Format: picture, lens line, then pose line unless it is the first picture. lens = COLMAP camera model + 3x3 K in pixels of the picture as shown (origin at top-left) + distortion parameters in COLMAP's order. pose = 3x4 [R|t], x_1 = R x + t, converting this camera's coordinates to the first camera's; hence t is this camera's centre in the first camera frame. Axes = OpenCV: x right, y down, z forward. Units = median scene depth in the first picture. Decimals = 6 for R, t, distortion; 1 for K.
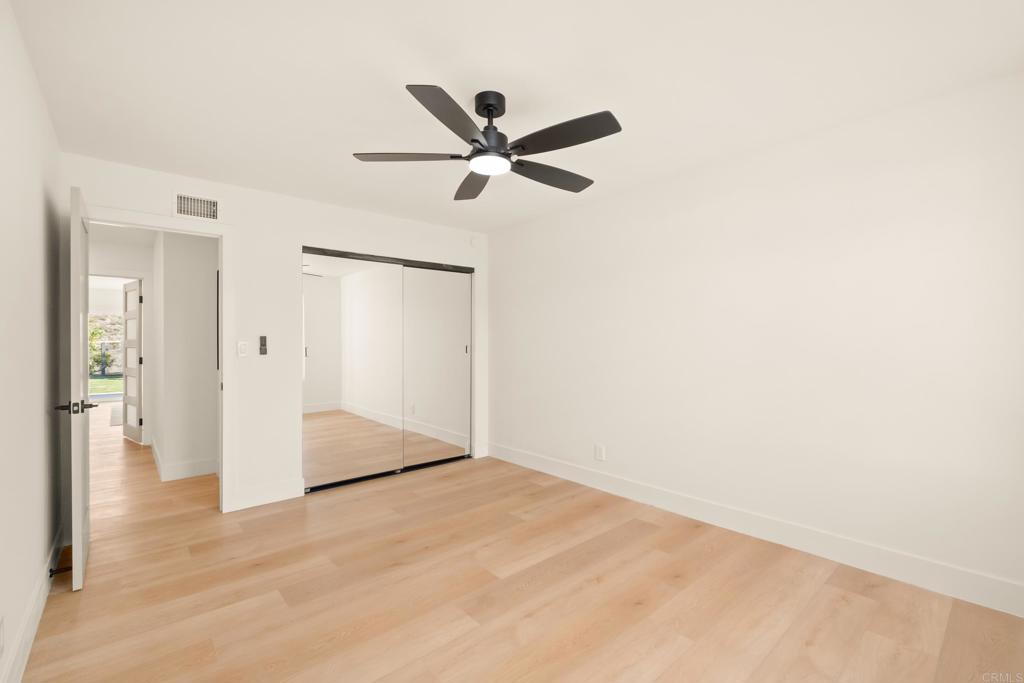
lens RADIAL K [[445.9, 0, 512.0], [0, 445.9, 341.5], [0, 0, 1]] dist [-0.000786, -0.000160]
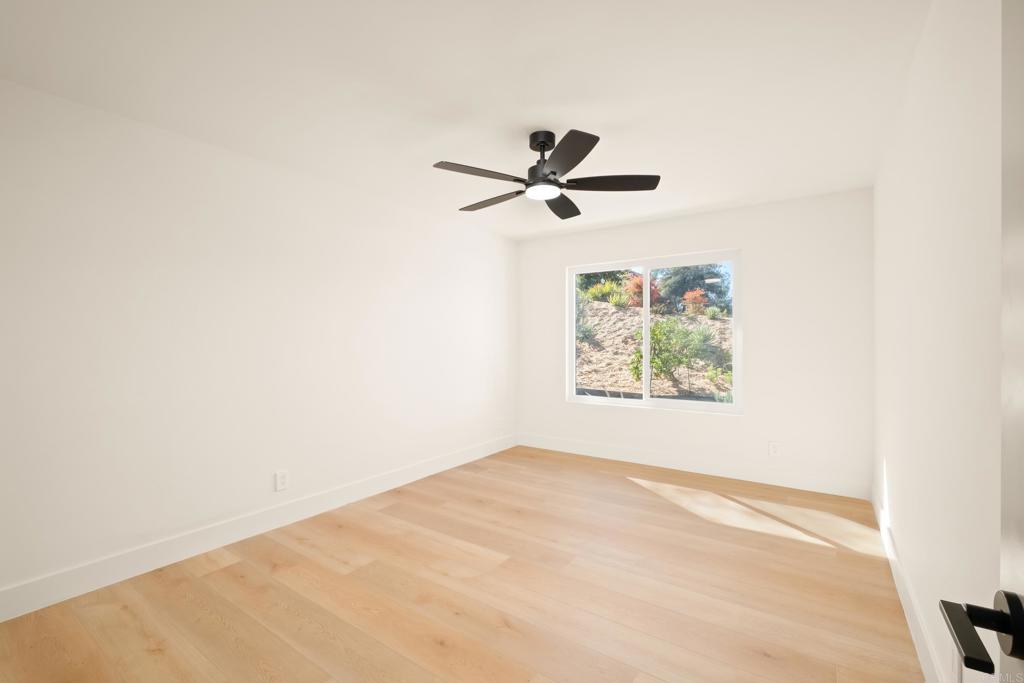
lens RADIAL K [[445.9, 0, 512.0], [0, 445.9, 341.5], [0, 0, 1]] dist [-0.000786, -0.000160]
pose [[-0.224459, 0.001112, 0.974483, -0.900536], [0.009497, 0.999954, 0.001046, 0.000873], [-0.974437, 0.009490, -0.224459, 1.018137]]
